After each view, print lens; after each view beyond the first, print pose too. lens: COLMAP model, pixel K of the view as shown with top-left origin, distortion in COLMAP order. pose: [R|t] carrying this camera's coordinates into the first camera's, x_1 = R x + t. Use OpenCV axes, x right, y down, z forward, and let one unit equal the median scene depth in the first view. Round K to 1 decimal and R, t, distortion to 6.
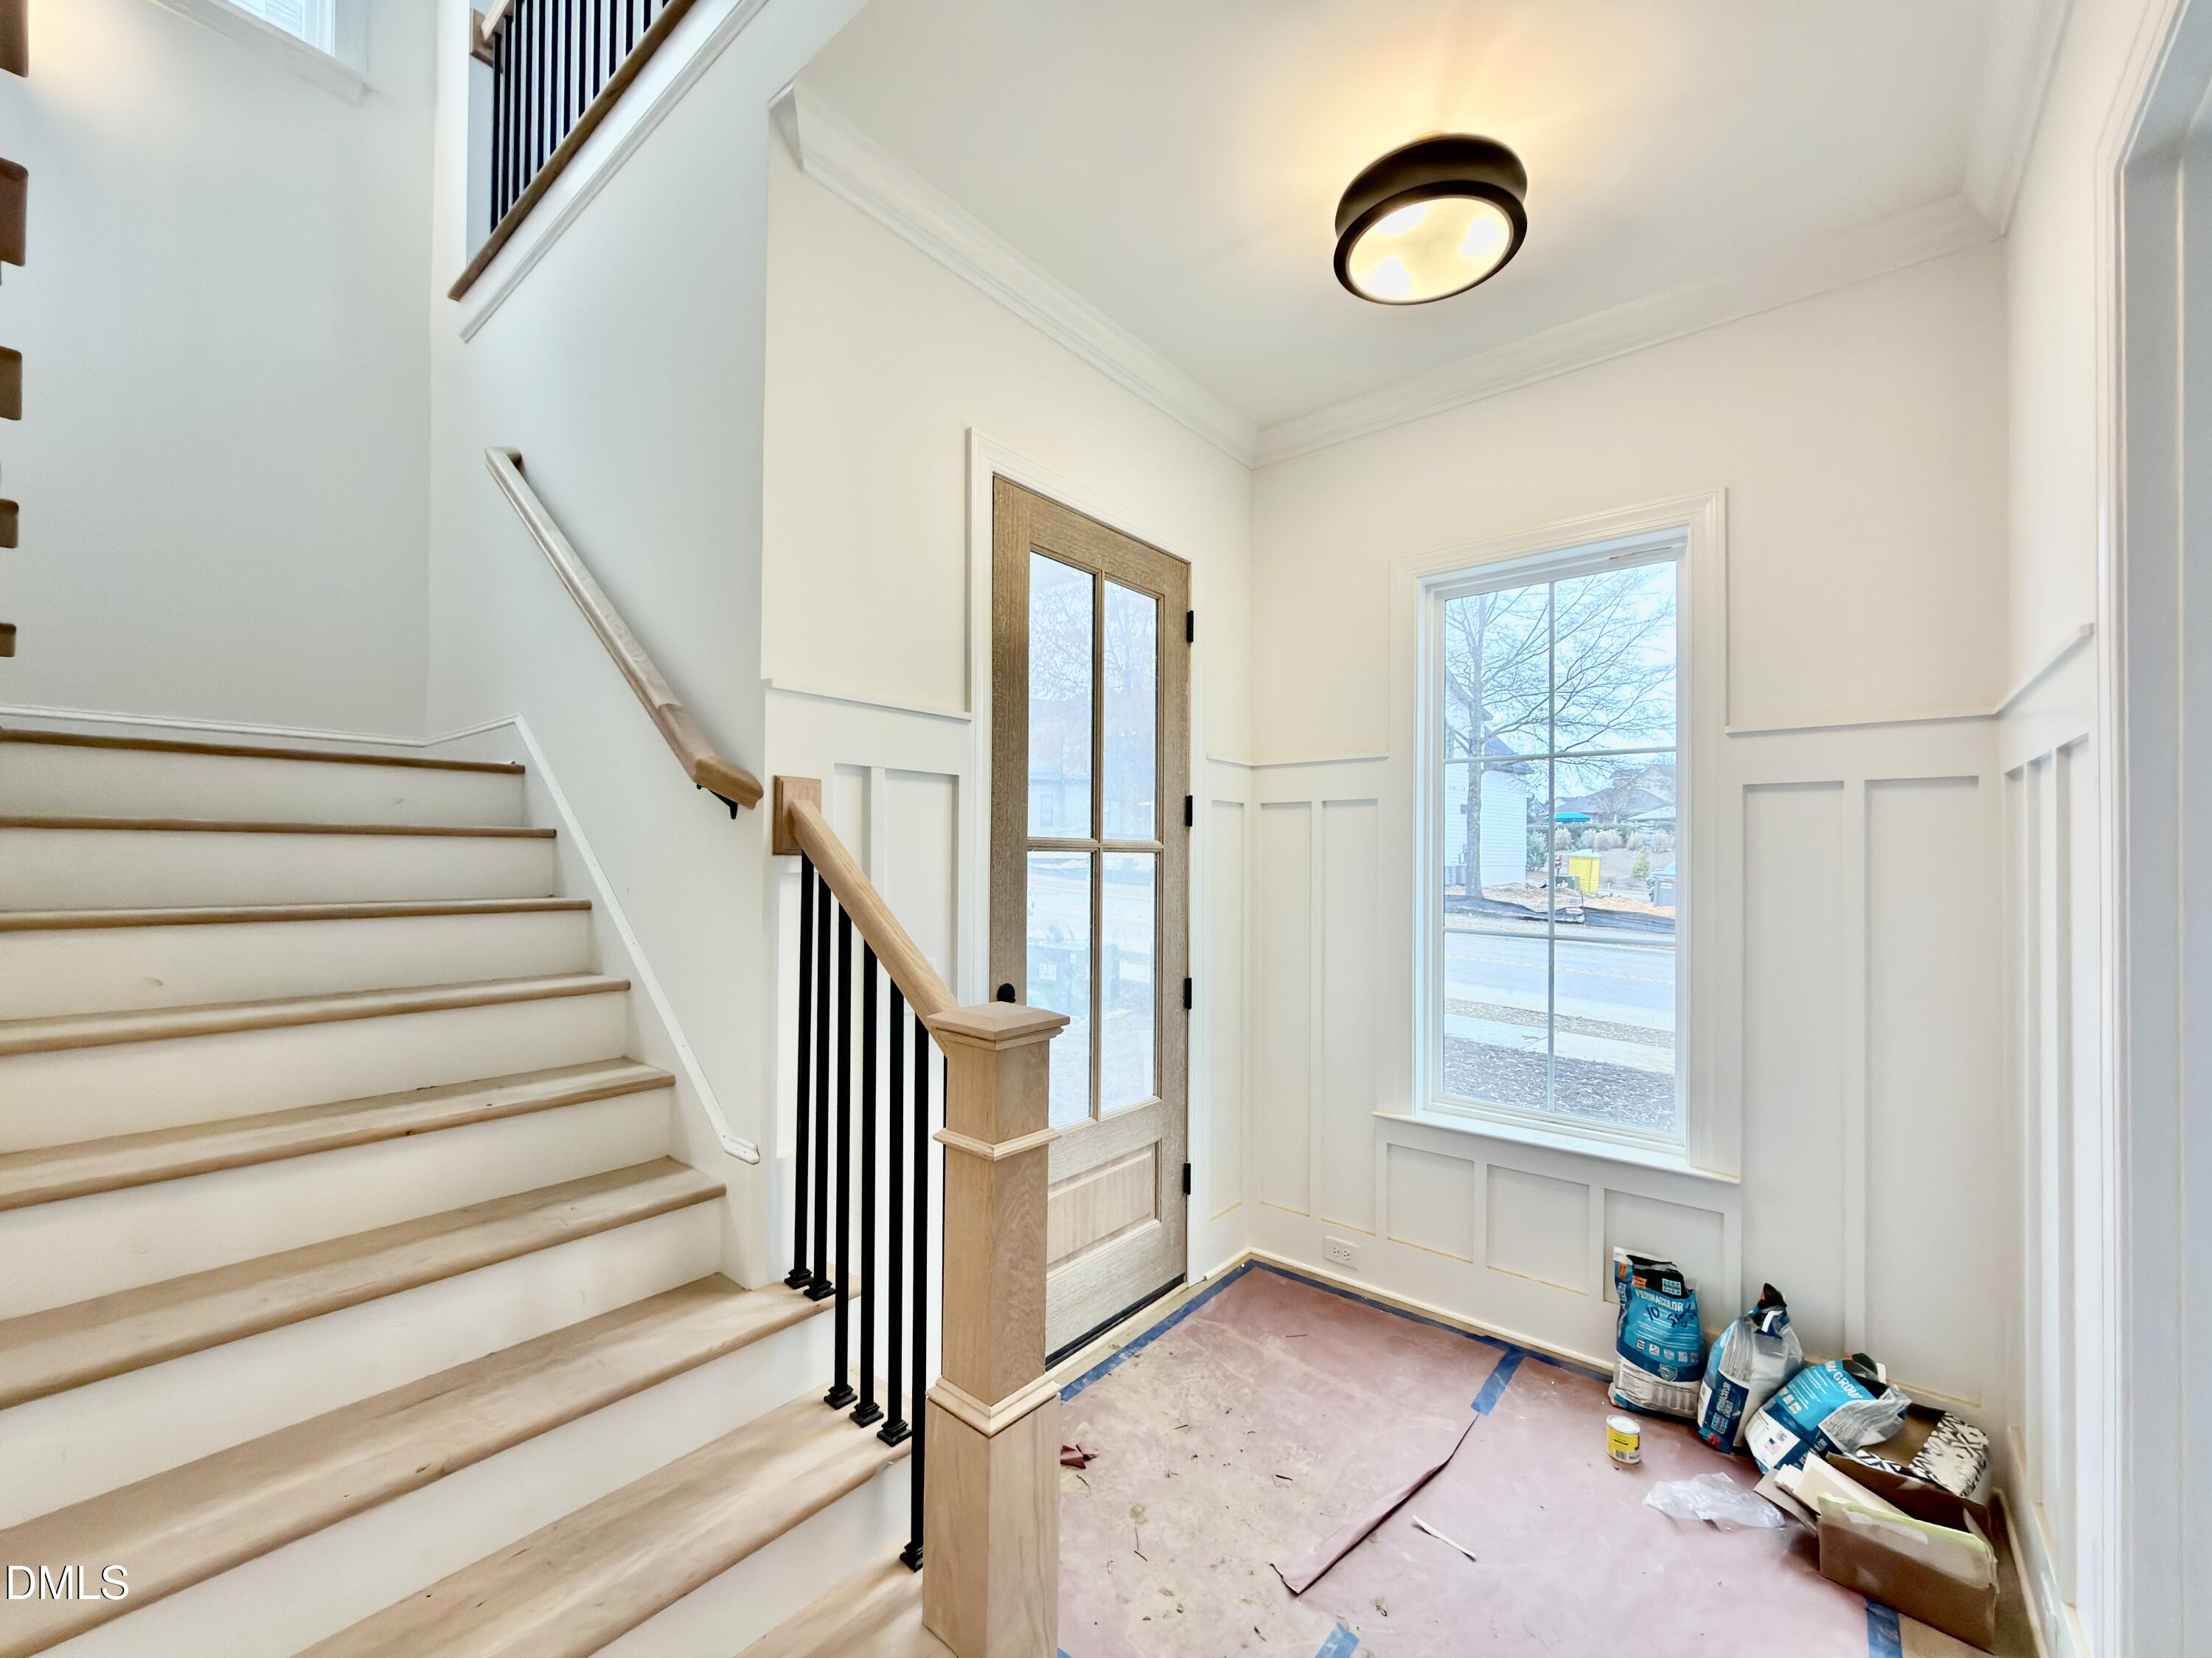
lens RADIAL K [[896.0, 0, 1106.0], [0, 896.0, 829.0], [0, 0, 1]] dist [-0.001264, 0.000406]
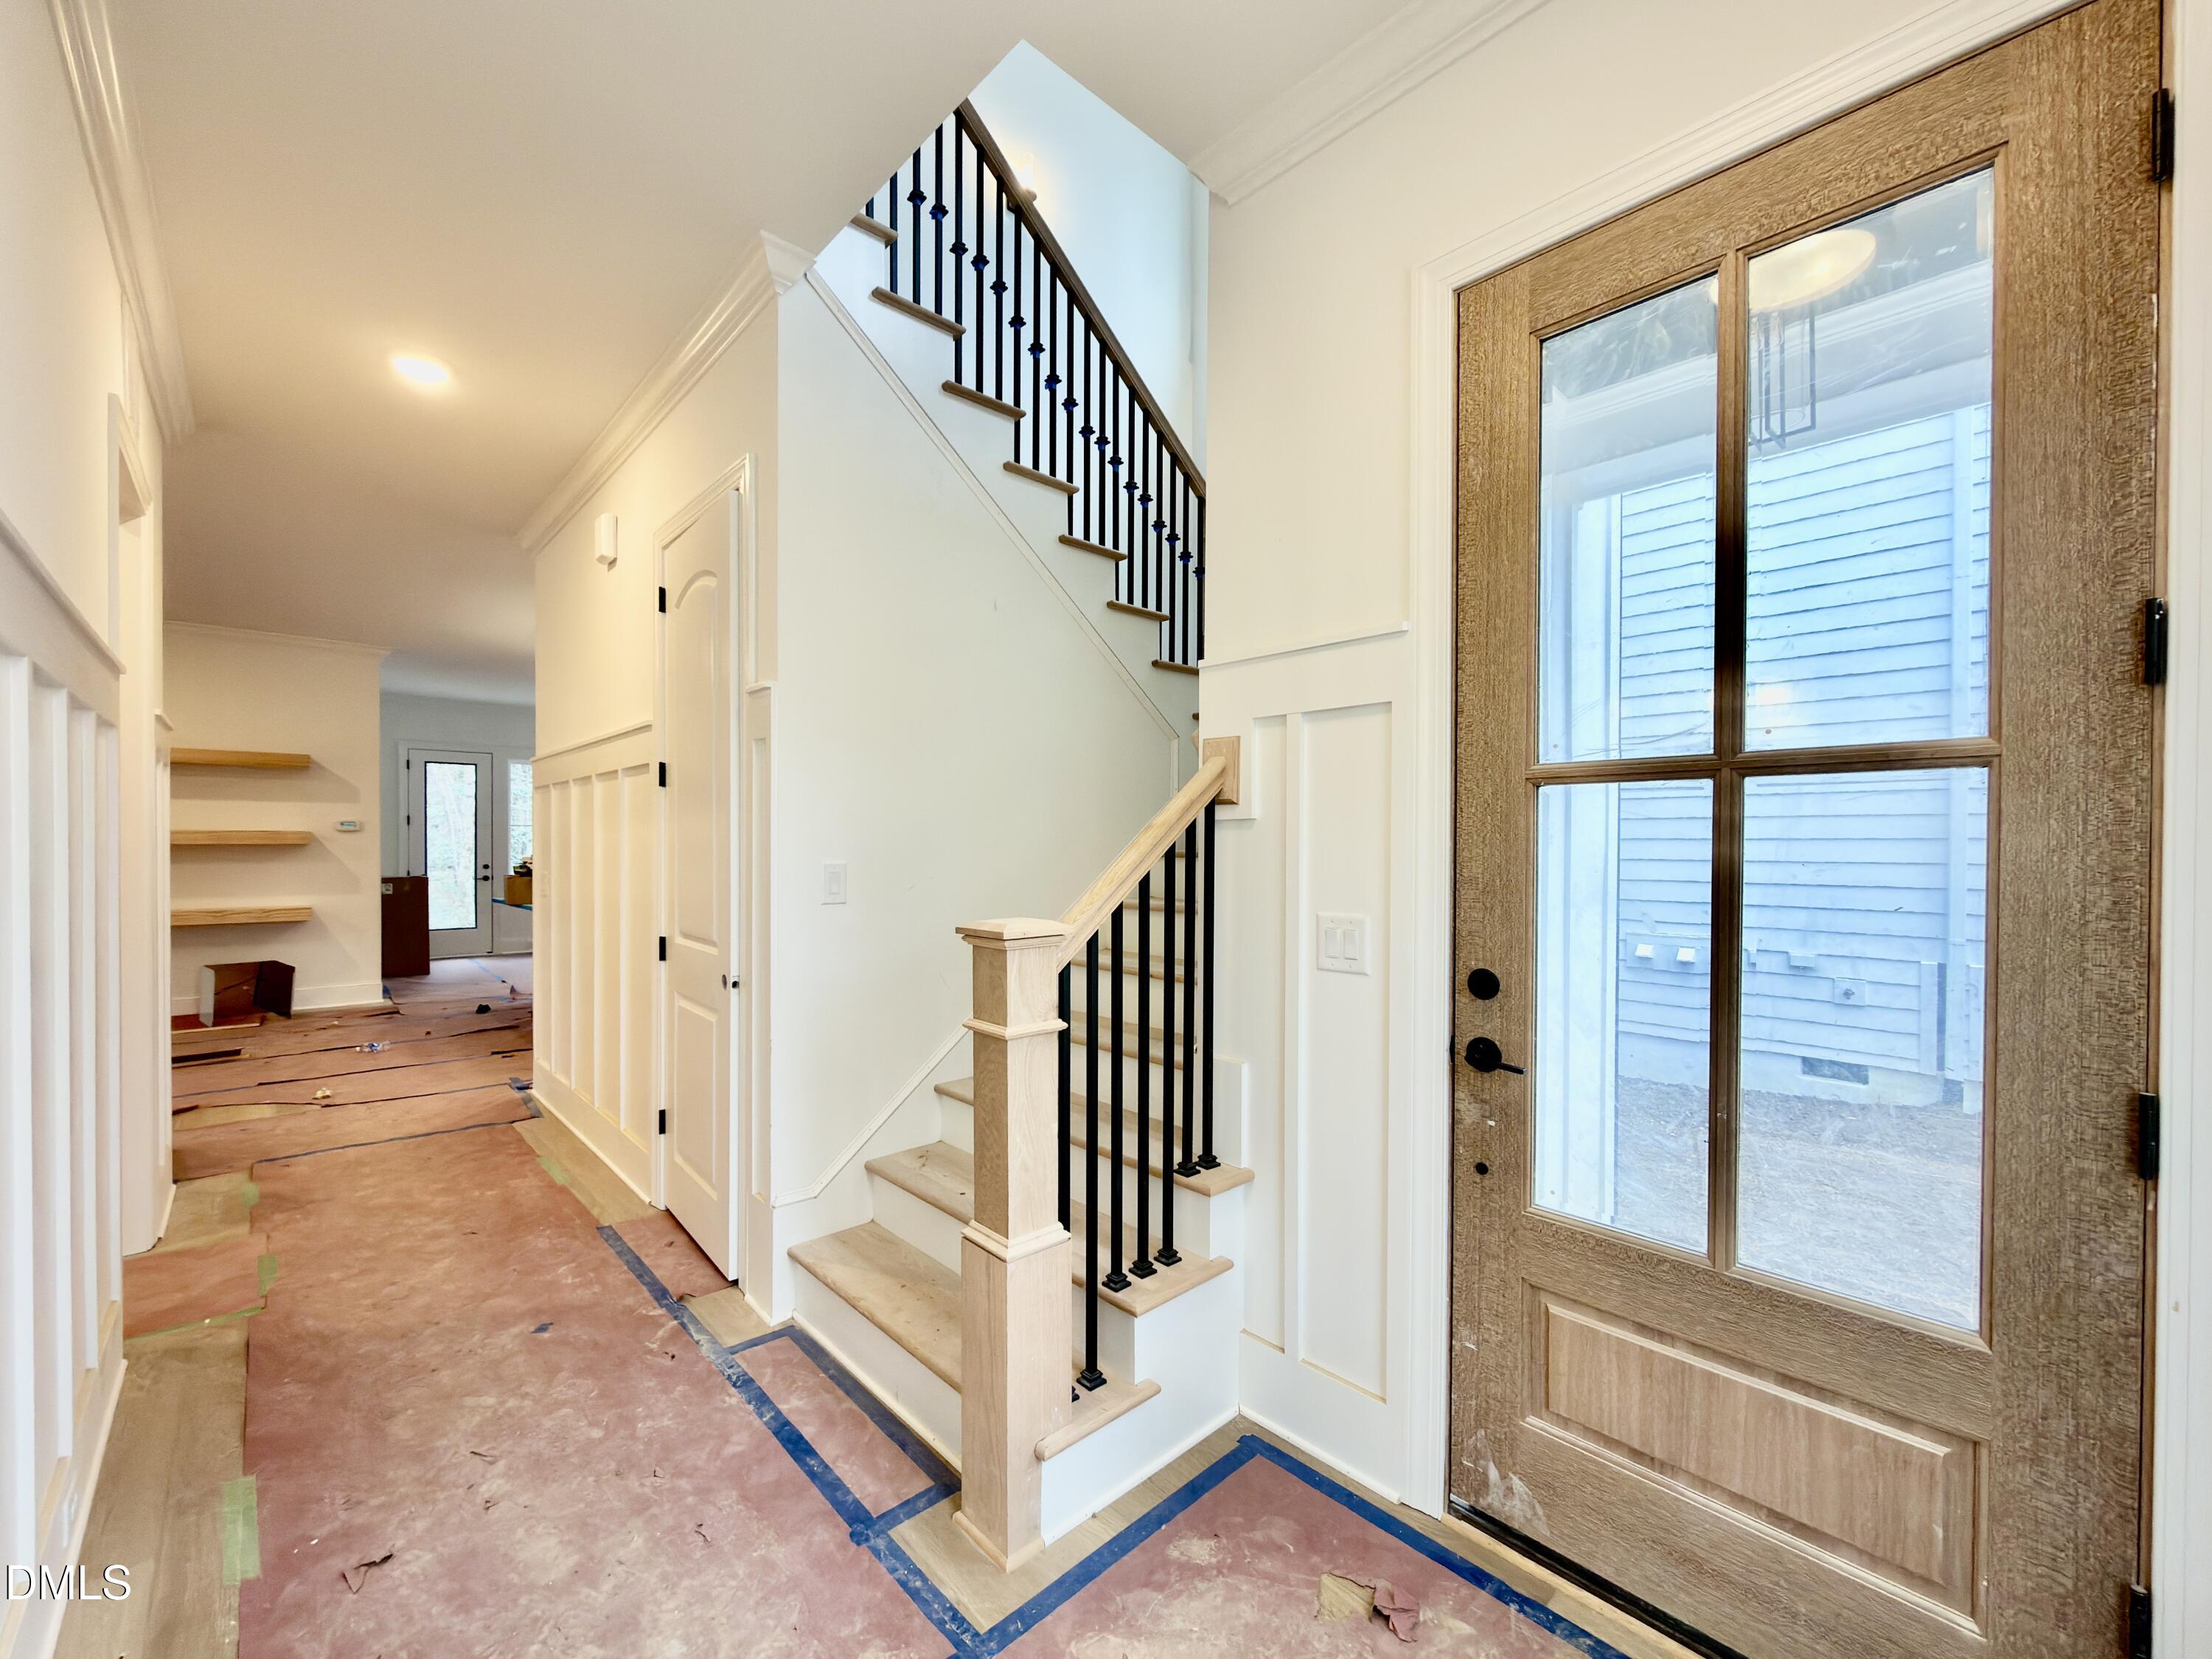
lens RADIAL K [[896.1, 0, 1106.0], [0, 896.1, 829.5], [0, 0, 1]] dist [-0.001264, 0.000406]
pose [[-0.129641, -0.021226, -0.991334, 0.578205], [0.025561, 0.999367, -0.024741, 0.061612], [0.991231, -0.028547, -0.129017, 0.700258]]
